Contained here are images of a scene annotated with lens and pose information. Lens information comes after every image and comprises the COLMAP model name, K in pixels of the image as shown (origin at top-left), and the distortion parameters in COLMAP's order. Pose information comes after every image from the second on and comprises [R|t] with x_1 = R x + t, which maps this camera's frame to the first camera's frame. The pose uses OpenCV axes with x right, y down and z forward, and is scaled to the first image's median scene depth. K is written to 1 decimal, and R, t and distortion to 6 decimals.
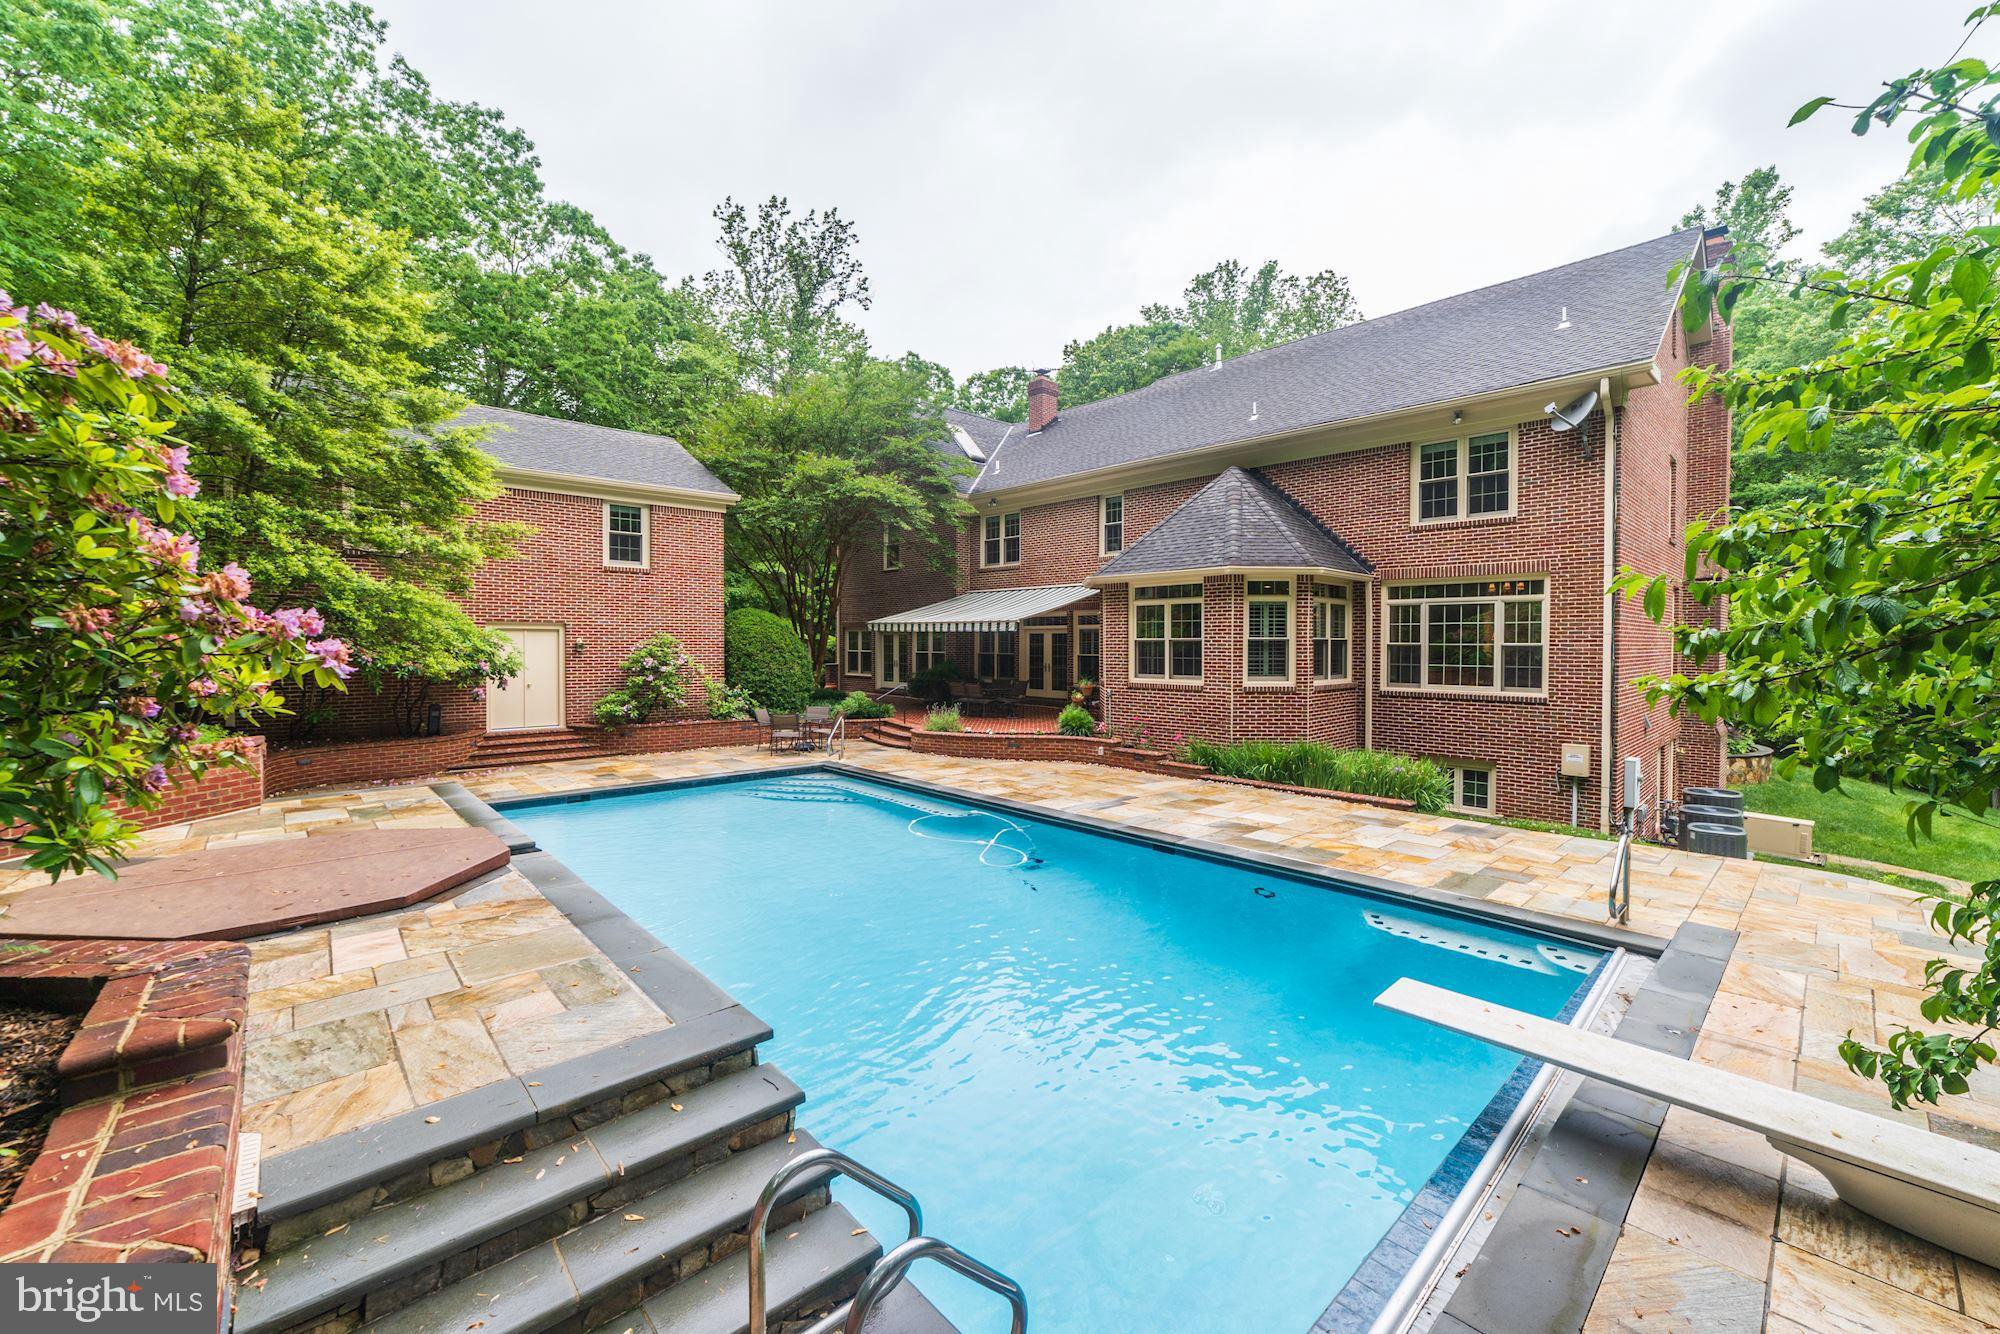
lens RADIAL K [[798.6, 0, 999.1], [0, 798.6, 650.2], [0, 0, 1]] dist [-0.007509, 0.000163]
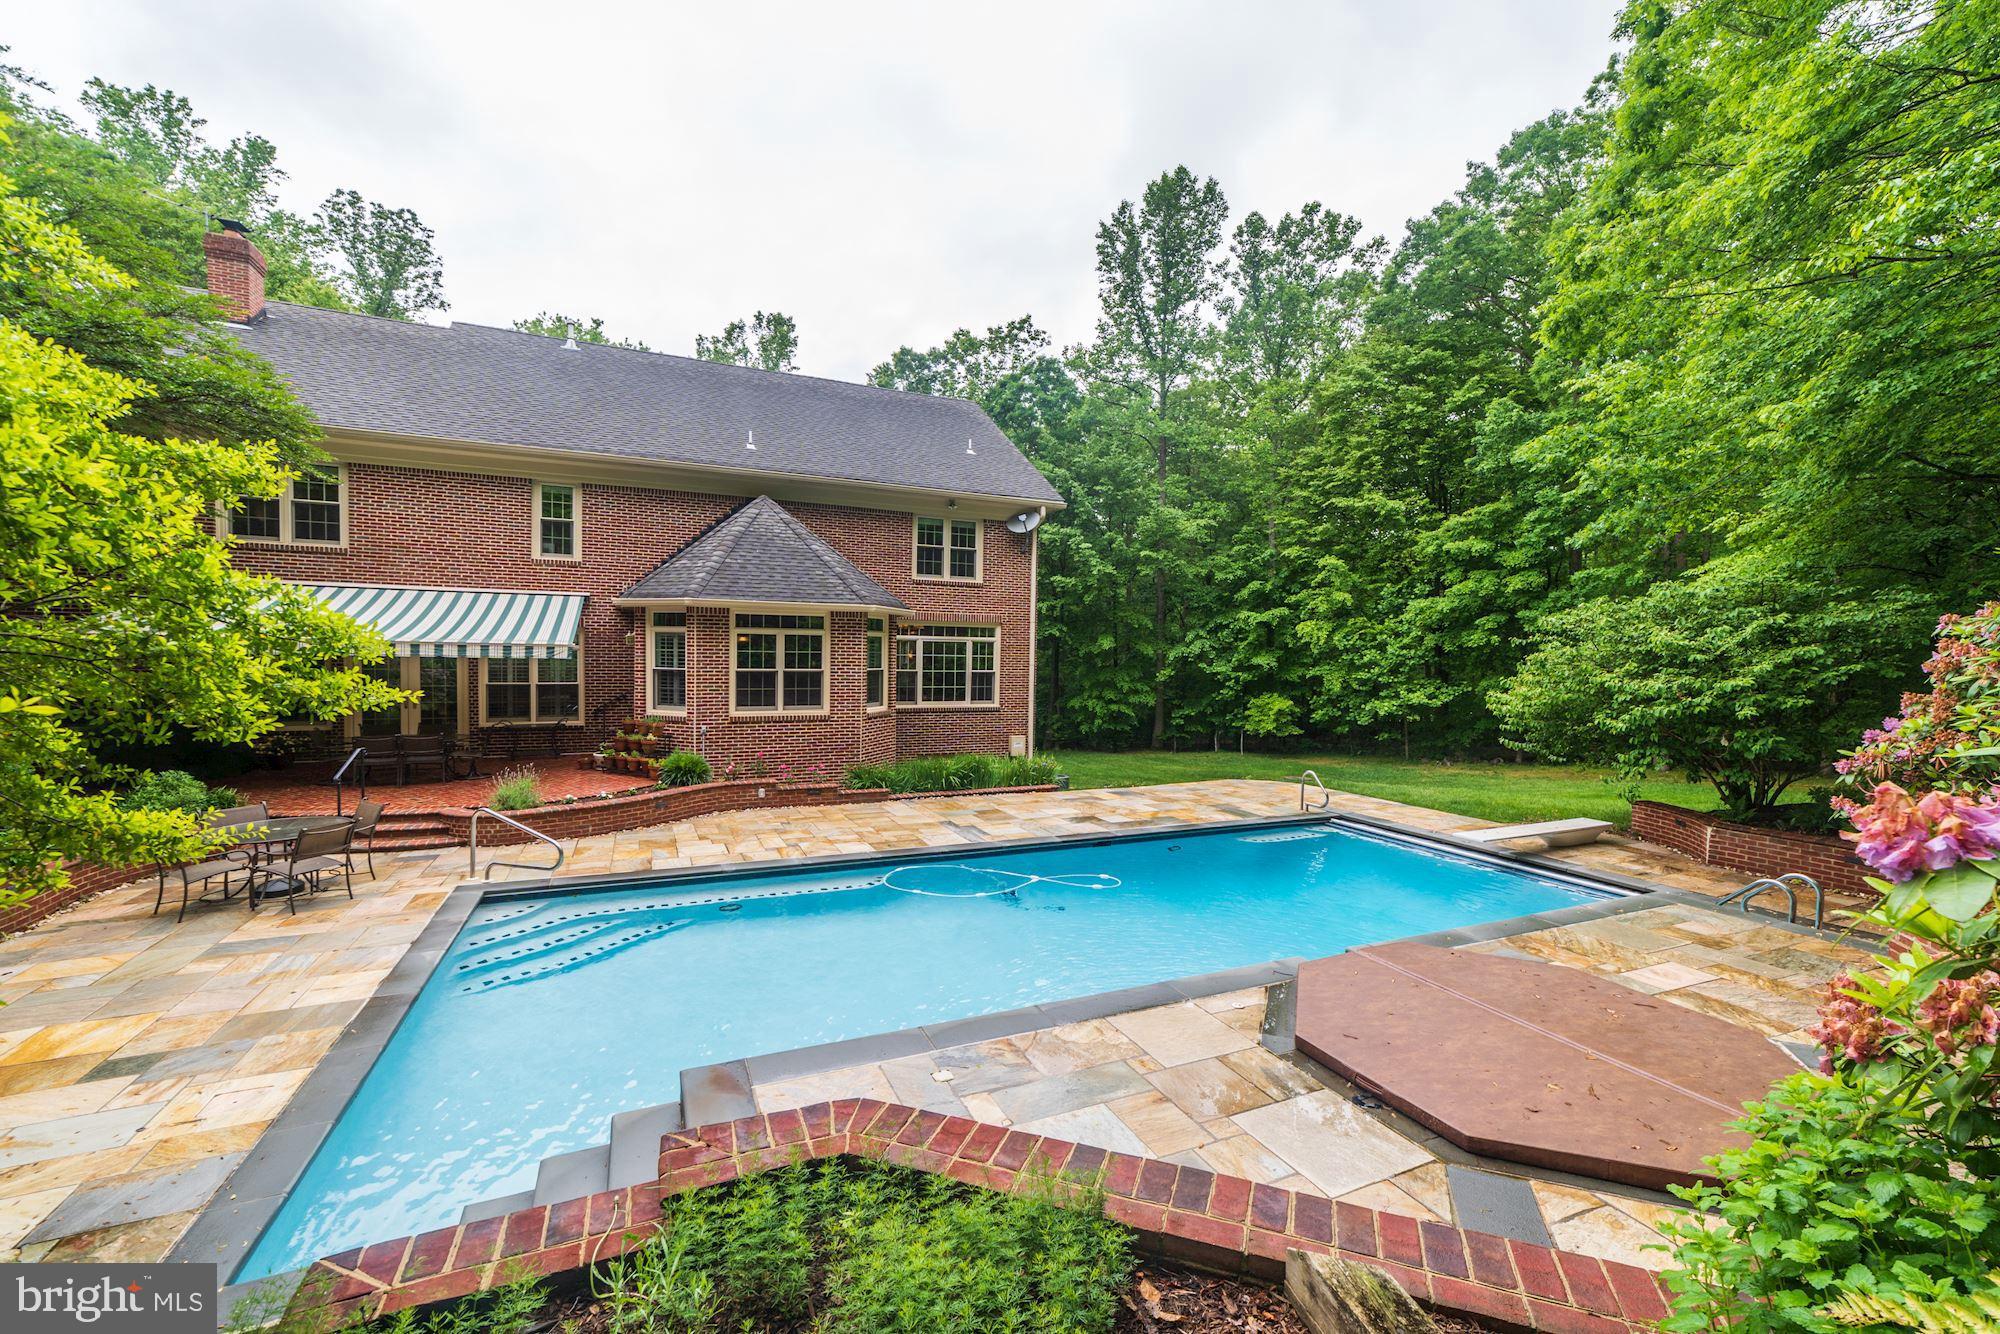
lens RADIAL K [[798.6, 0, 1000.4], [0, 798.6, 670.0], [0, 0, 1]] dist [-0.007509, 0.000163]
pose [[0.333900, -0.019864, 0.942399, -0.646964], [-0.005656, 0.999718, 0.023076, -0.039630], [-0.942592, -0.013036, 0.333693, 0.438040]]
